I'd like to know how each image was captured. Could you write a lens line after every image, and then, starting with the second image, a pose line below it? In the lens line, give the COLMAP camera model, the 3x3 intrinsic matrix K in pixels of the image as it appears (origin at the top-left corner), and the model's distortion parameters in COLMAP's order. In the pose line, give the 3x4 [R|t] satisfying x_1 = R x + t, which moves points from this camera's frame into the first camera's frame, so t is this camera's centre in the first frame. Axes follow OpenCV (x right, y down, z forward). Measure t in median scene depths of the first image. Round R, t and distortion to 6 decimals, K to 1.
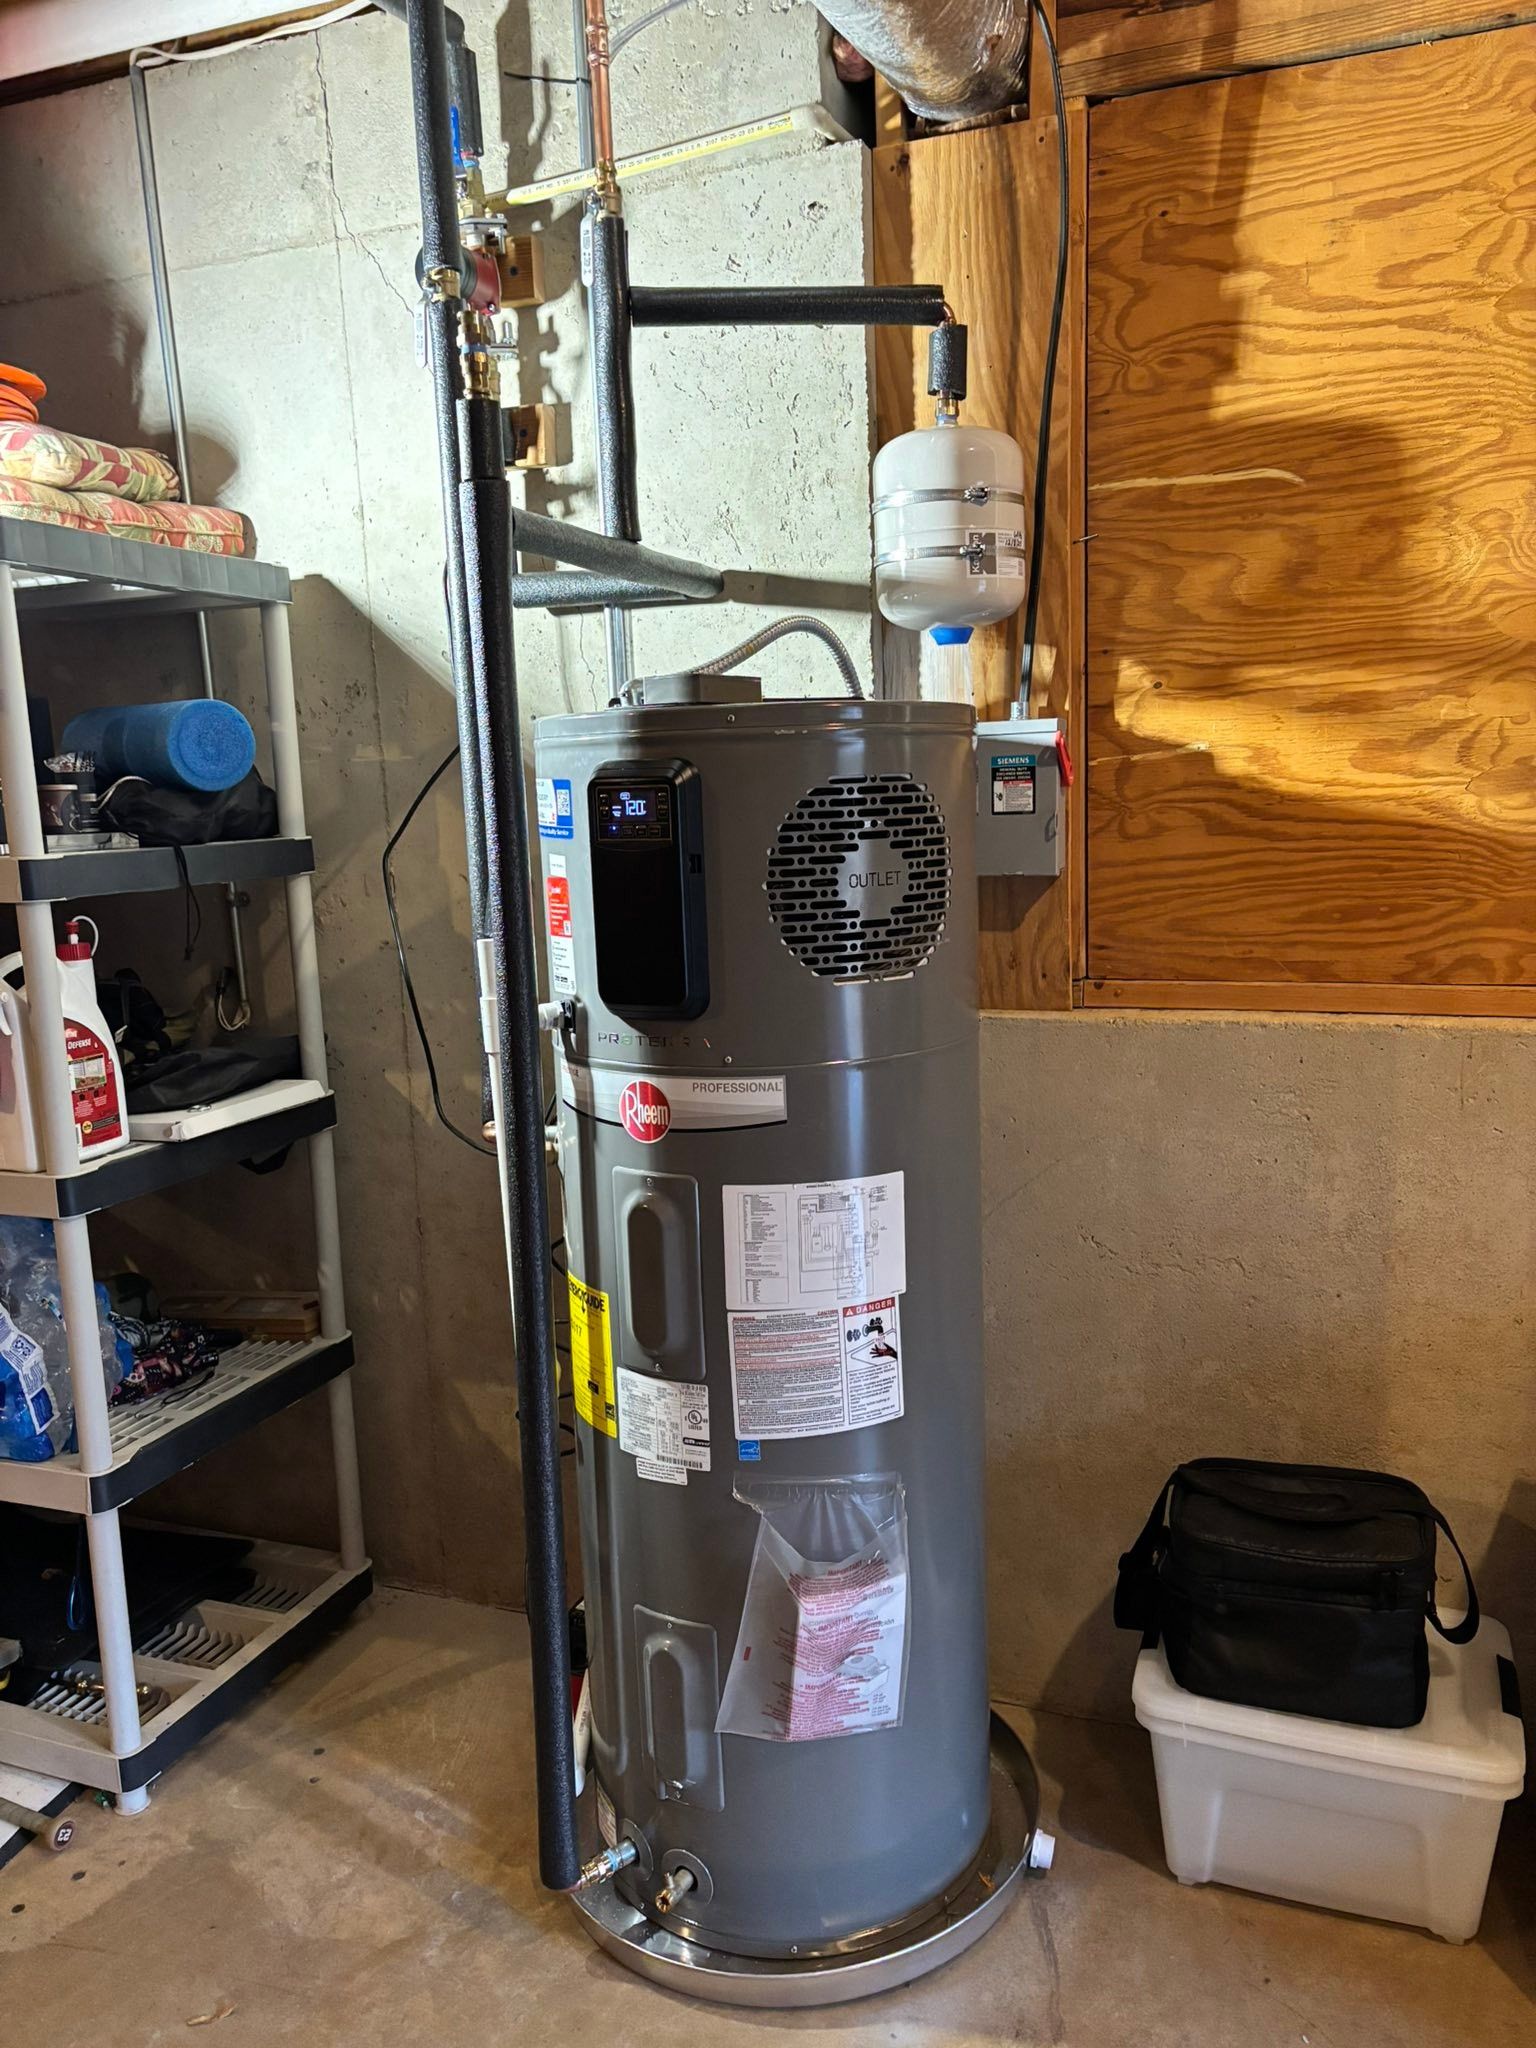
lens RADIAL K [[1486.0, 0, 771.4], [0, 1486.0, 1027.6], [0, 0, 1]] dist [0.044592, -0.038046]
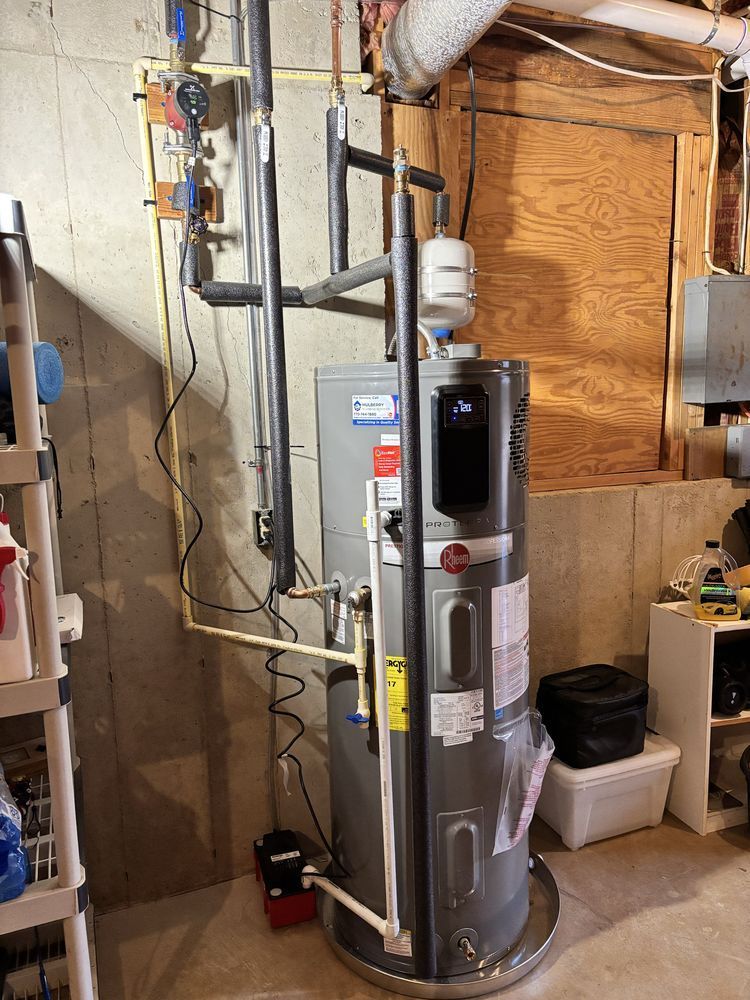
lens RADIAL K [[725.6, 0, 375.3], [0, 725.6, 499.9], [0, 0, 1]] dist [0.044592, -0.038046]
pose [[0.743661, -0.086515, 0.662935, -0.692231], [0.114160, 0.993461, 0.001588, -0.031372], [-0.658738, 0.074500, 0.748675, 0.282816]]
